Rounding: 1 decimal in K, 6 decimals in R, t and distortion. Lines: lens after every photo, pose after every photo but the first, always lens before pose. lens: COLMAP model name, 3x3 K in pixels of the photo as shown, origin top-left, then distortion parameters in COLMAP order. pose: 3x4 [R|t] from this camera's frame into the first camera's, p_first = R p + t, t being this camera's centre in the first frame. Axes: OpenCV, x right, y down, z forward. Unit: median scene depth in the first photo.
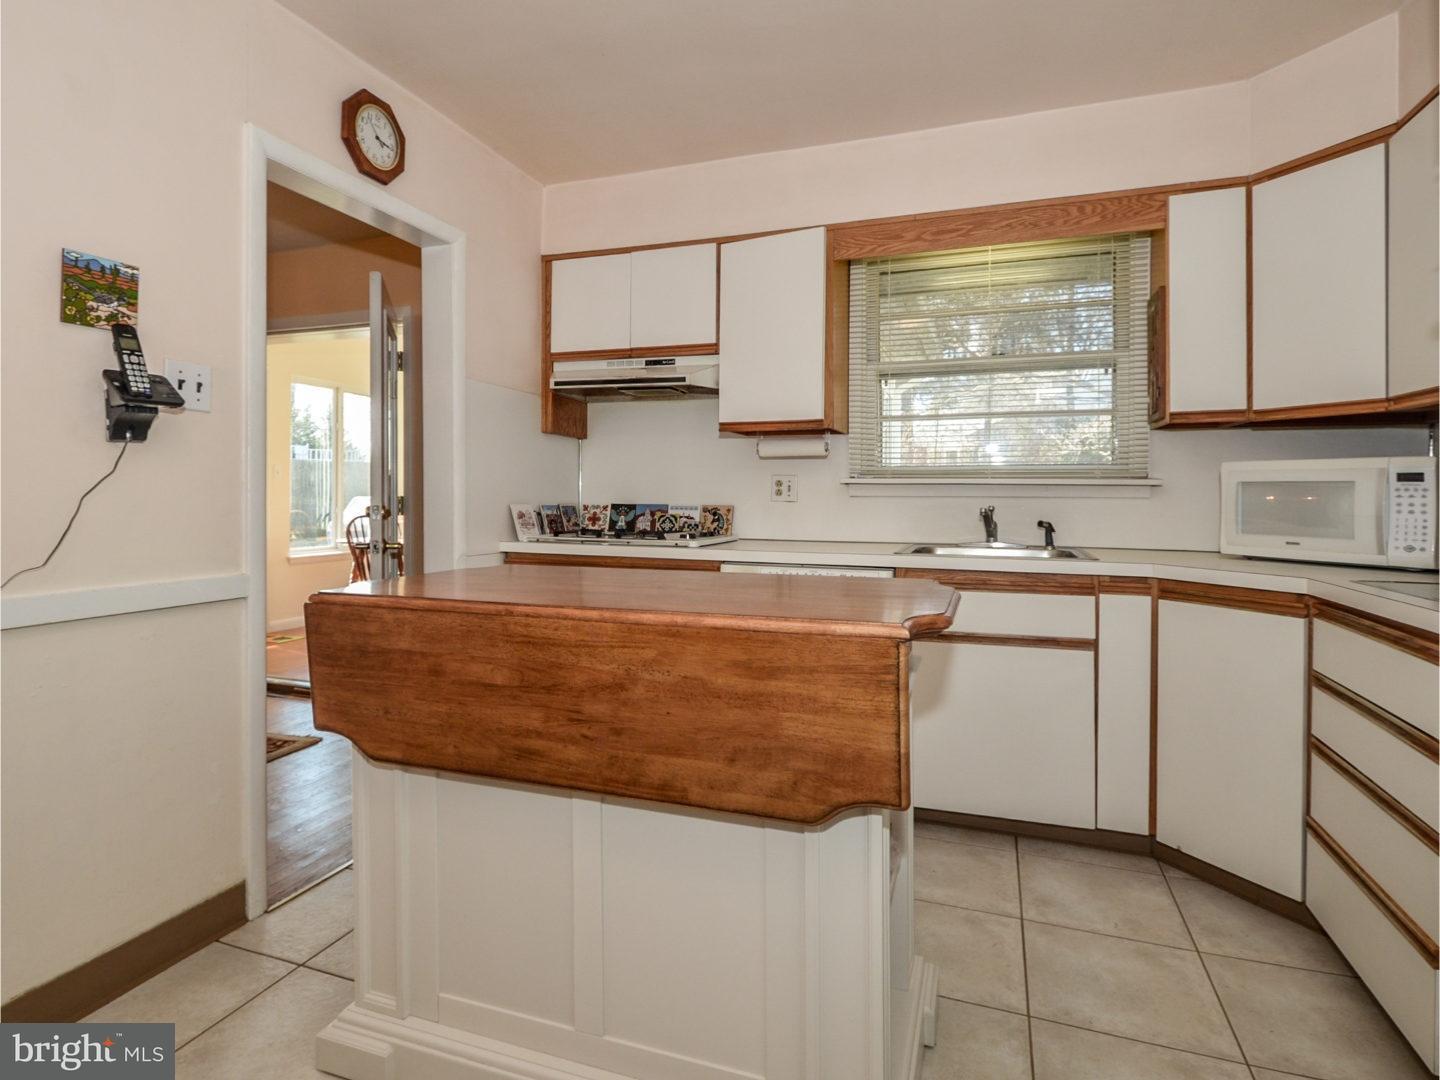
lens RADIAL K [[757.7, 0, 712.0], [0, 757.7, 493.0], [0, 0, 1]] dist [0.001258, -0.001121]
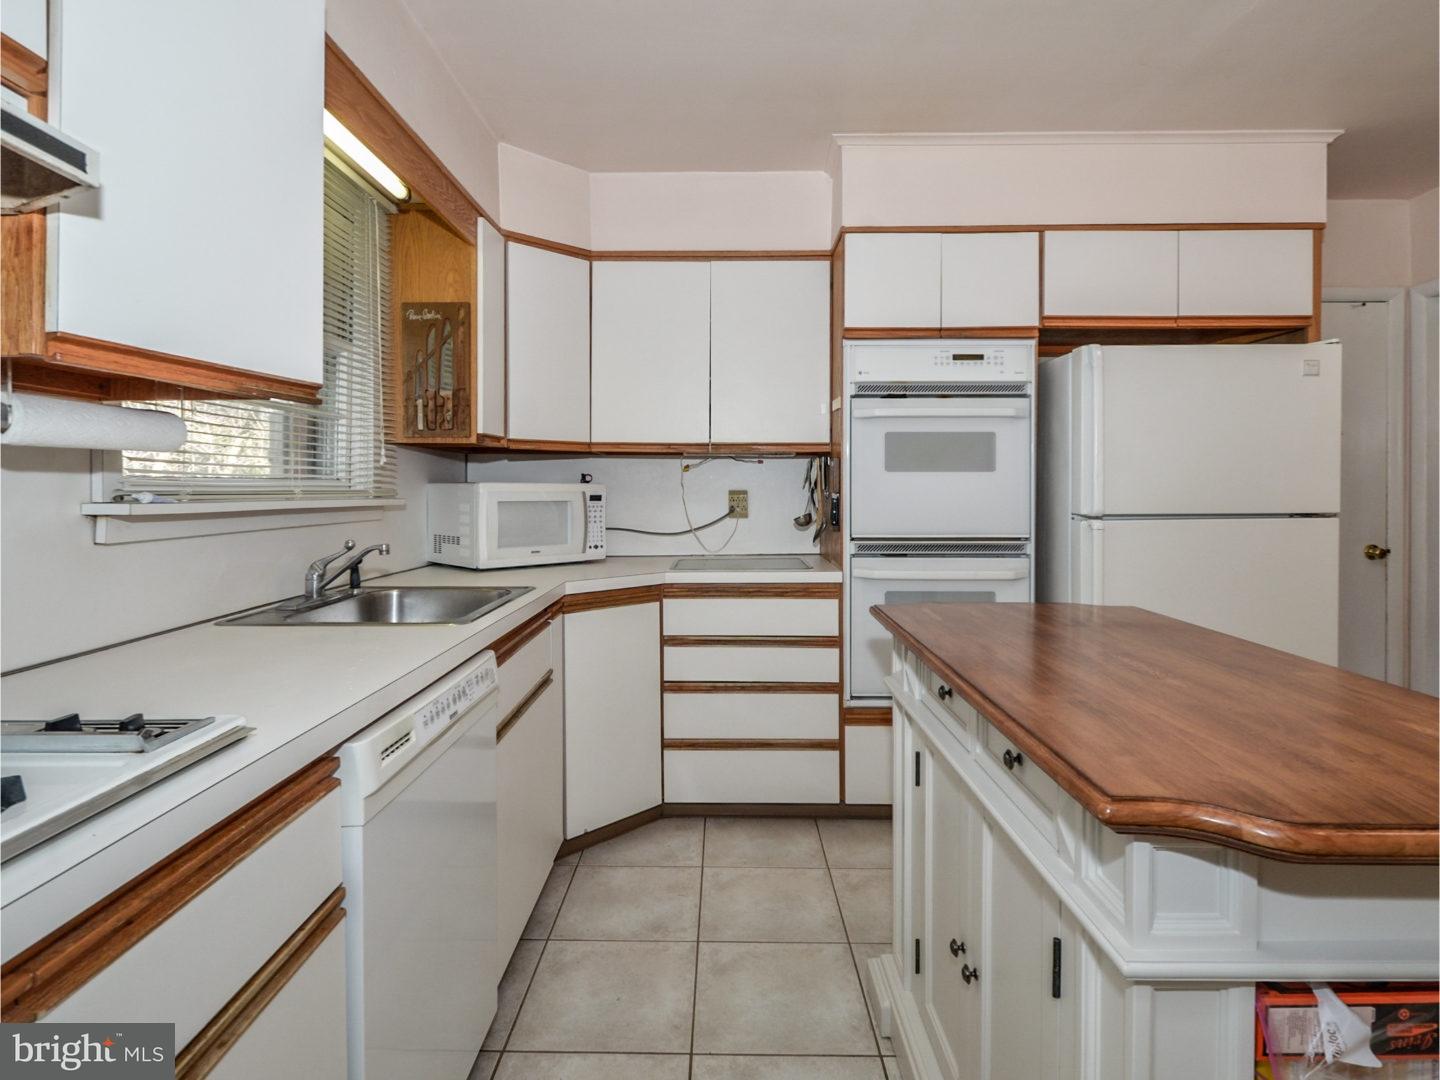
lens RADIAL K [[757.7, 0, 712.0], [0, 757.7, 493.0], [0, 0, 1]] dist [0.001258, -0.001121]
pose [[-0.328442, -0.000378, 0.944524, -0.537933], [0.011683, 0.999922, 0.004463, -0.034557], [-0.944452, 0.012501, -0.328412, 1.288895]]
